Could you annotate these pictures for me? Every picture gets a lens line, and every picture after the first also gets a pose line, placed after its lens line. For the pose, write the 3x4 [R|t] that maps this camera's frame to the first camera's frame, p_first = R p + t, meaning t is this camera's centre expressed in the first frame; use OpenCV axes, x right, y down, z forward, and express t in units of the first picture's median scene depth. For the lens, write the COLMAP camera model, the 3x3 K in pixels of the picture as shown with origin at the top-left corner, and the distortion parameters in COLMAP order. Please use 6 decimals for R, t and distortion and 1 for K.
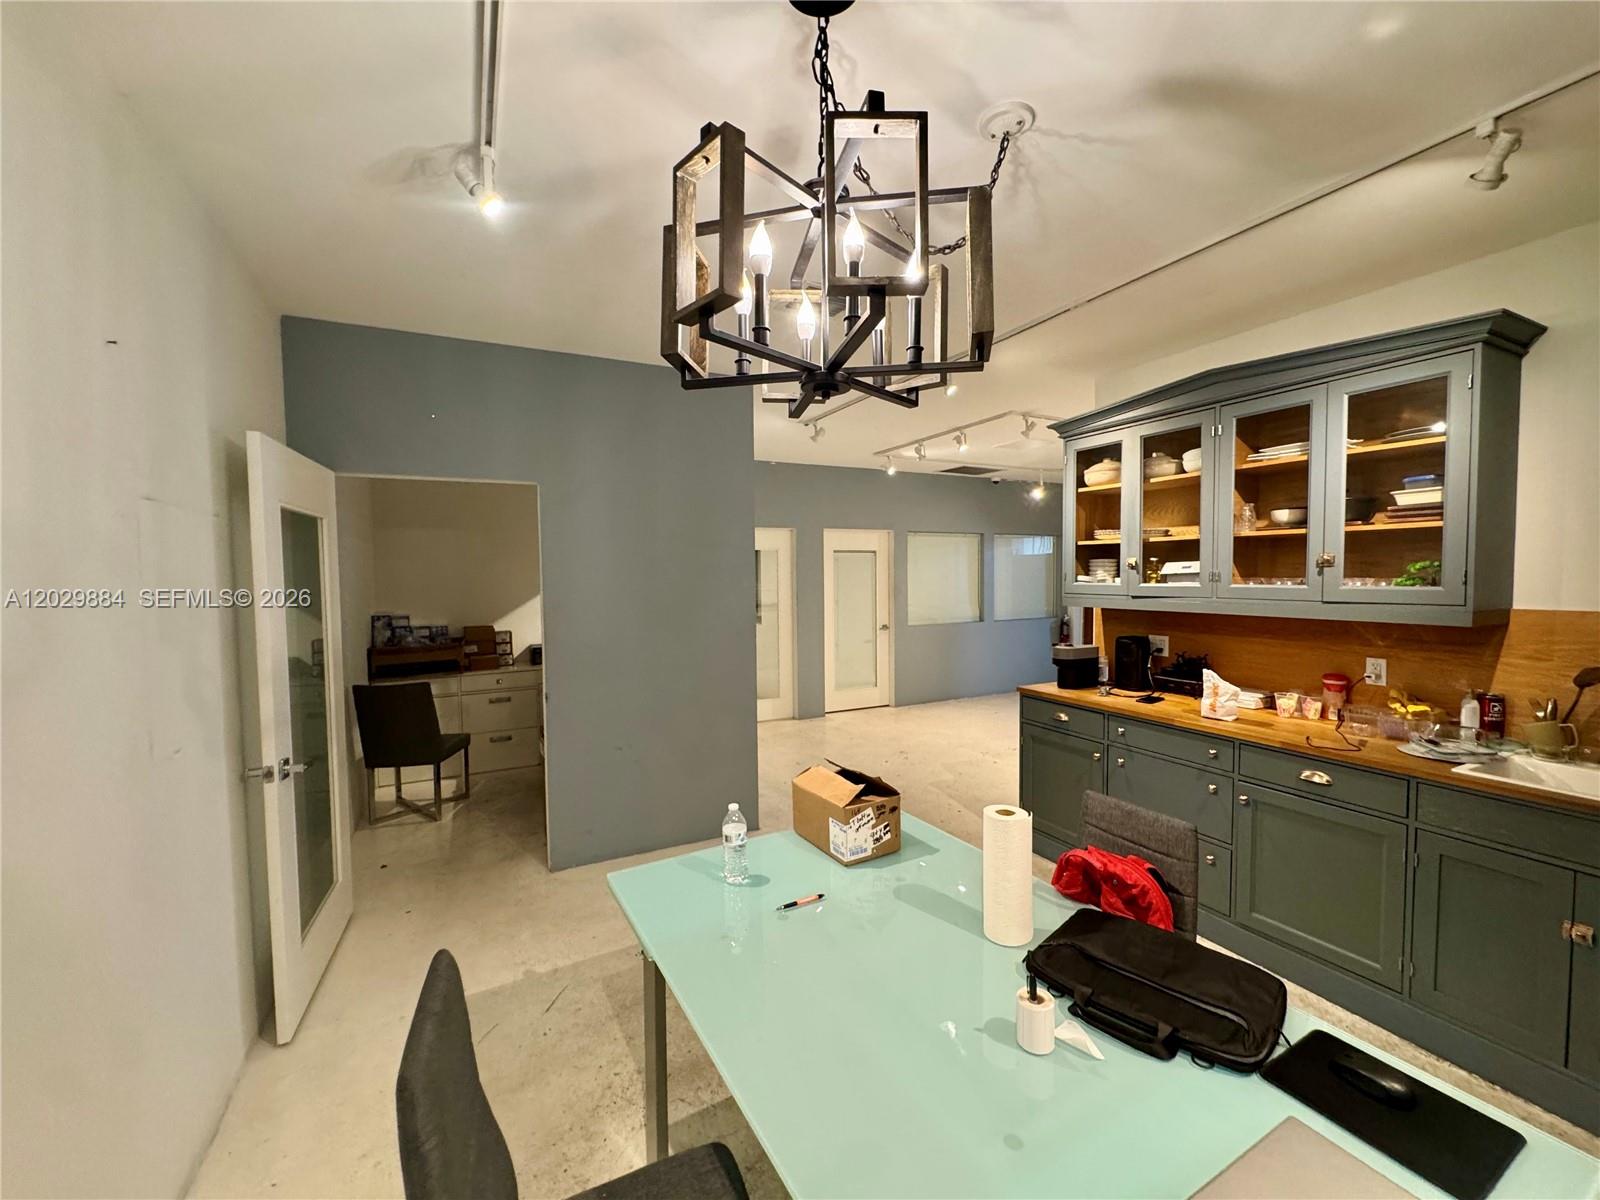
lens RADIAL K [[640.2, 0, 799.6], [0, 640.2, 596.1], [0, 0, 1]] dist [-0.003169, -0.000279]
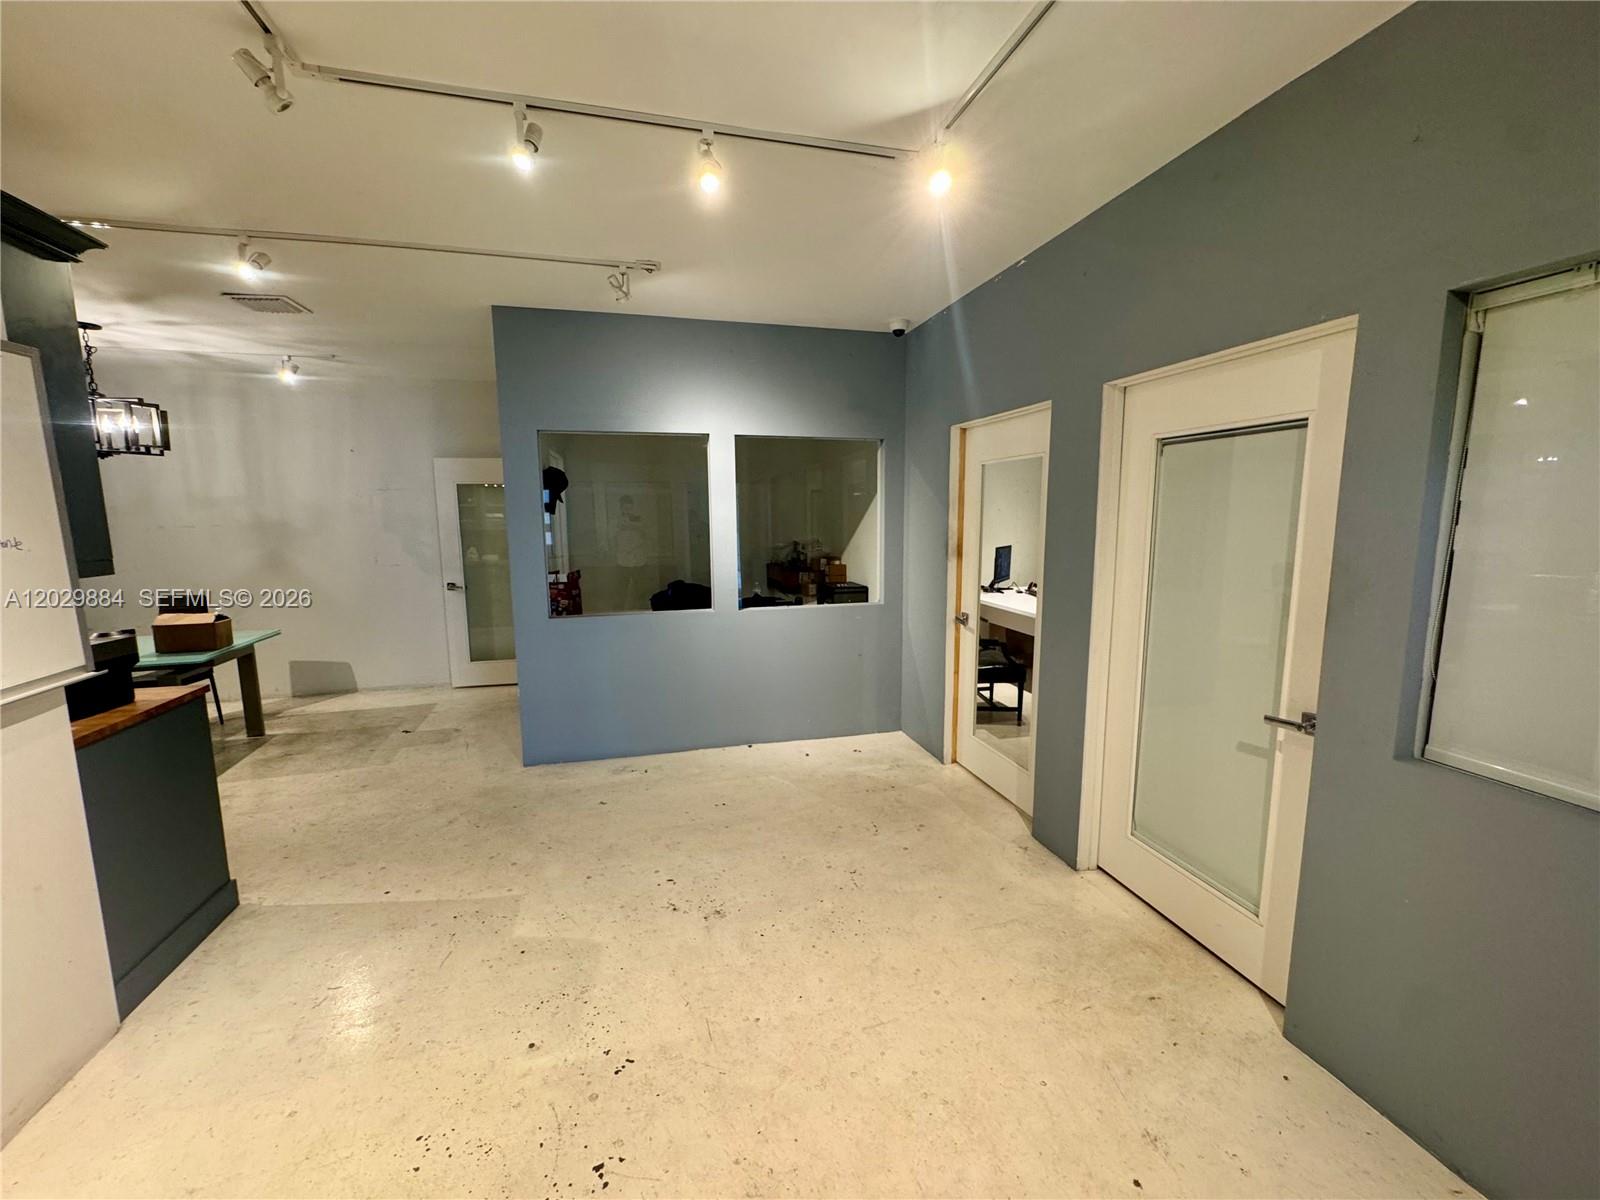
lens RADIAL K [[640.2, 0, 797.4], [0, 640.2, 600.6], [0, 0, 1]] dist [-0.003169, -0.000279]
pose [[-0.213181, 0.148027, -0.965734, 1.104880], [-0.028915, 0.987067, 0.157680, -0.096520], [0.976585, 0.061538, -0.206144, 2.269566]]
